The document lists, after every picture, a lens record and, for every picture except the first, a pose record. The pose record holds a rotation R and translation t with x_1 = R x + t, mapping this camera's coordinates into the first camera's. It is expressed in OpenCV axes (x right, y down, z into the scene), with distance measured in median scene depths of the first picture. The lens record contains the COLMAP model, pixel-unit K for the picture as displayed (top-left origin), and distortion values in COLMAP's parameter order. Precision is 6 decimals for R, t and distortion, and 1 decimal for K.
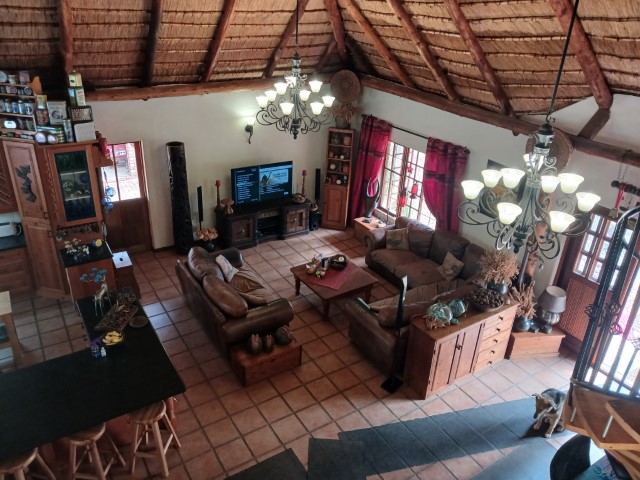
lens RADIAL K [[501.3, 0, 319.7], [0, 501.3, 237.4], [0, 0, 1]] dist [0.006058, -0.004989]
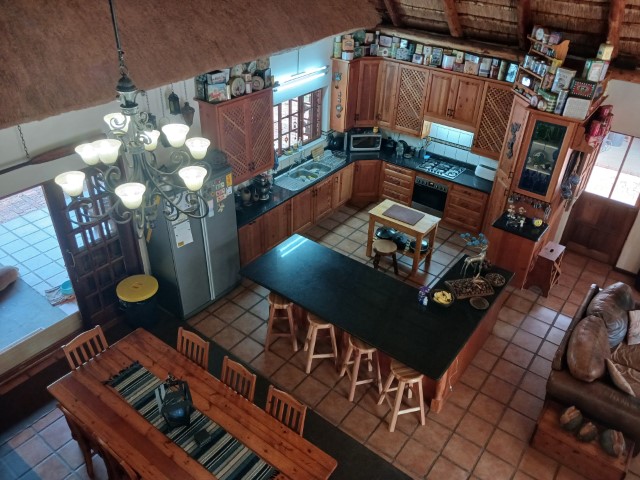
lens RADIAL K [[501.3, 0, 319.3], [0, 501.3, 241.2], [0, 0, 1]] dist [0.006058, -0.004989]
pose [[0.337814, 0.490271, -0.803440, 0.230484], [-0.433468, 0.838747, 0.329559, -0.106442], [0.835456, 0.236936, 0.495857, 0.213545]]
